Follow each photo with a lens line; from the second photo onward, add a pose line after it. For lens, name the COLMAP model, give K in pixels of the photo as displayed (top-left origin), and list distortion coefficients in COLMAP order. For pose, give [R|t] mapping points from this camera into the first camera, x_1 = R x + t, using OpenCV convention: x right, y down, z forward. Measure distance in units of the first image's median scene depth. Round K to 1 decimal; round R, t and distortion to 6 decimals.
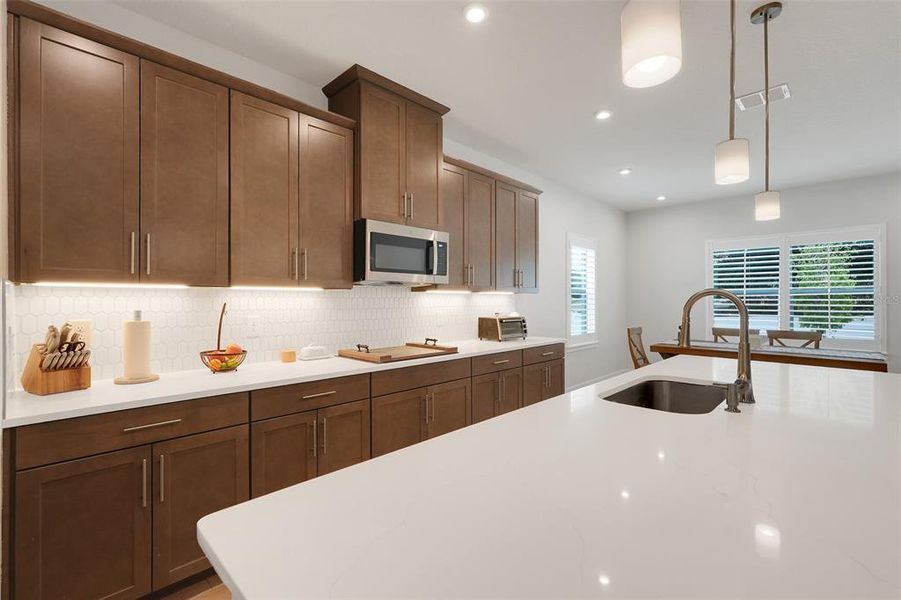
lens RADIAL K [[396.4, 0, 450.1], [0, 396.4, 295.7], [0, 0, 1]] dist [-0.004213, 0.000094]
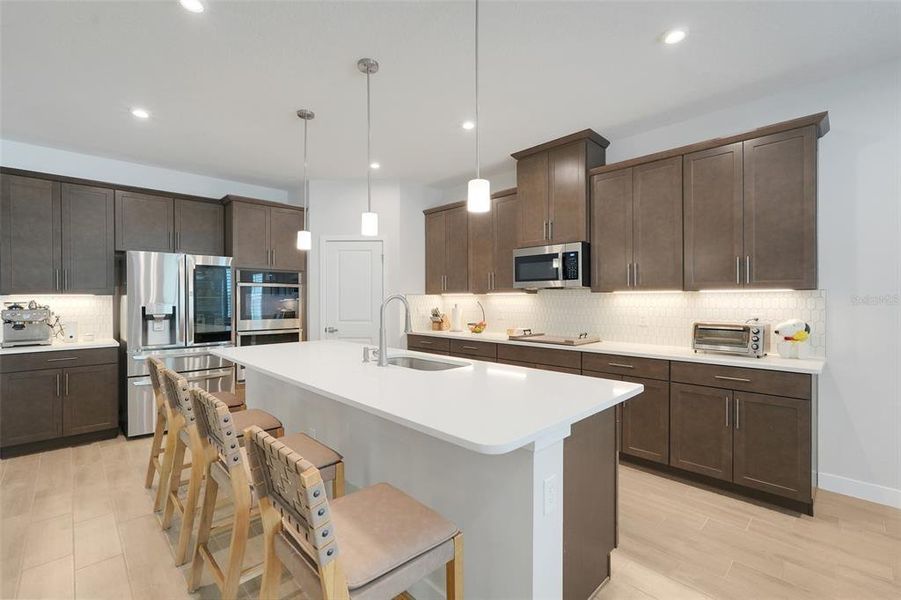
lens RADIAL K [[396.4, 0, 450.1], [0, 396.4, 295.7], [0, 0, 1]] dist [-0.004213, 0.000094]
pose [[-0.018376, -0.016358, -0.999697, 1.217095], [0.003568, 0.999859, -0.016426, 0.016836], [0.999825, -0.003869, -0.018315, 0.682702]]
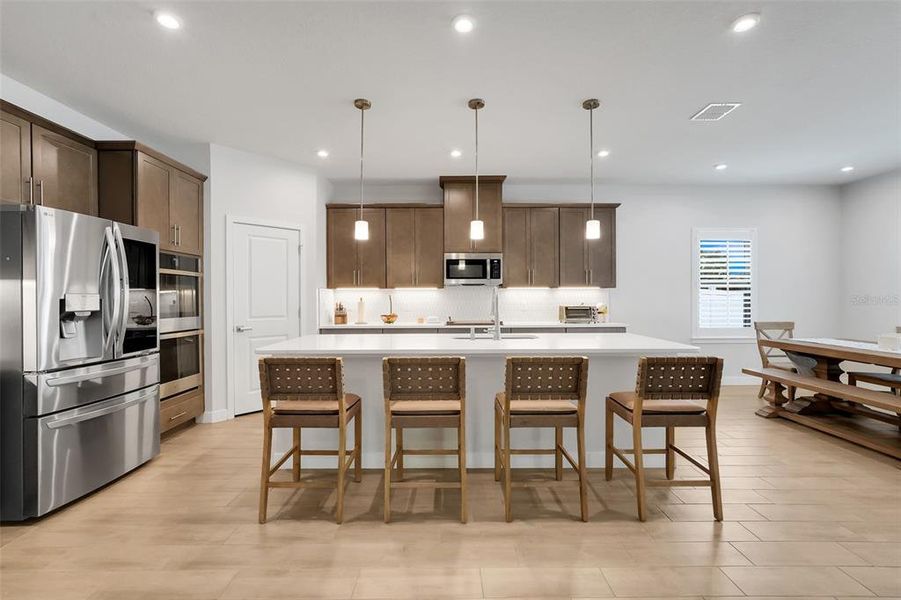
lens RADIAL K [[396.4, 0, 450.1], [0, 396.4, 295.7], [0, 0, 1]] dist [-0.004213, 0.000094]
pose [[0.710748, -0.013057, -0.703326, 1.068980], [0.010306, 0.999914, -0.008149, 0.034708], [0.703371, -0.001457, 0.710821, -0.352403]]
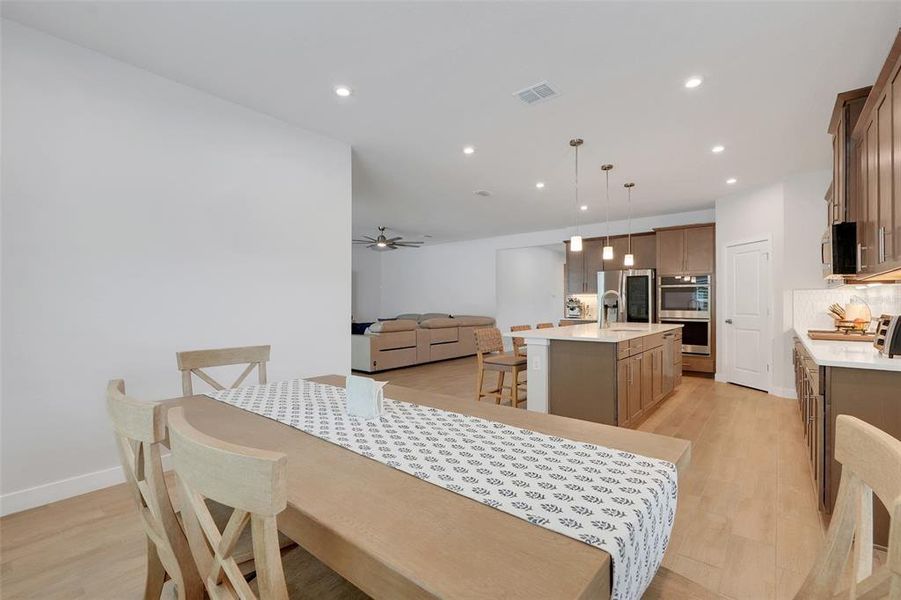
lens RADIAL K [[396.4, 0, 450.1], [0, 396.4, 295.7], [0, 0, 1]] dist [-0.004213, 0.000094]
pose [[-0.995682, -0.013200, -0.091890, 1.145359], [-0.011379, 0.999729, -0.020319, 0.060767], [0.092133, -0.019186, -0.995562, 2.047102]]
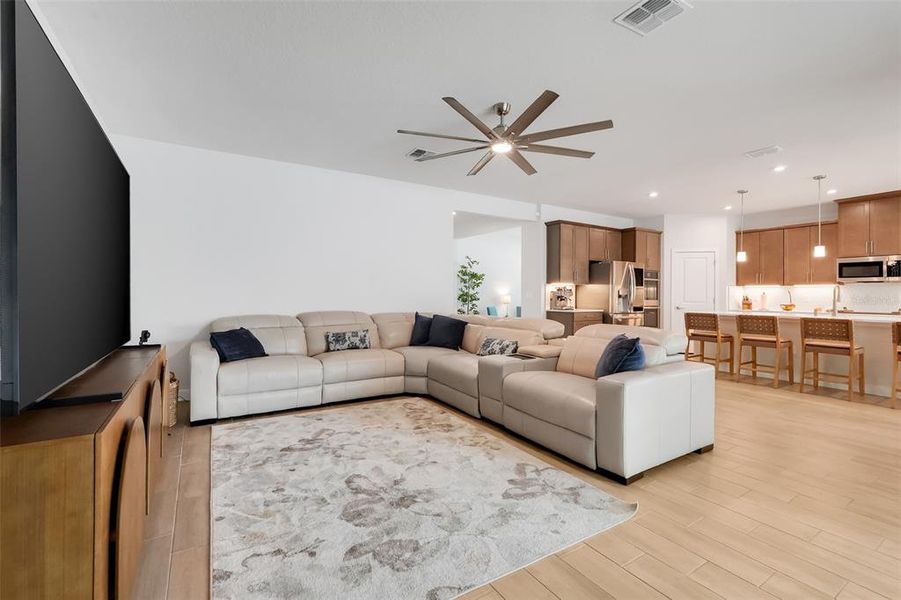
lens RADIAL K [[396.4, 0, 450.1], [0, 396.4, 295.7], [0, 0, 1]] dist [-0.004213, 0.000094]
pose [[-0.223362, -0.004759, -0.974724, 2.556149], [-0.007421, 0.999967, -0.003182, 0.073496], [0.974707, 0.006523, -0.223390, -0.799913]]
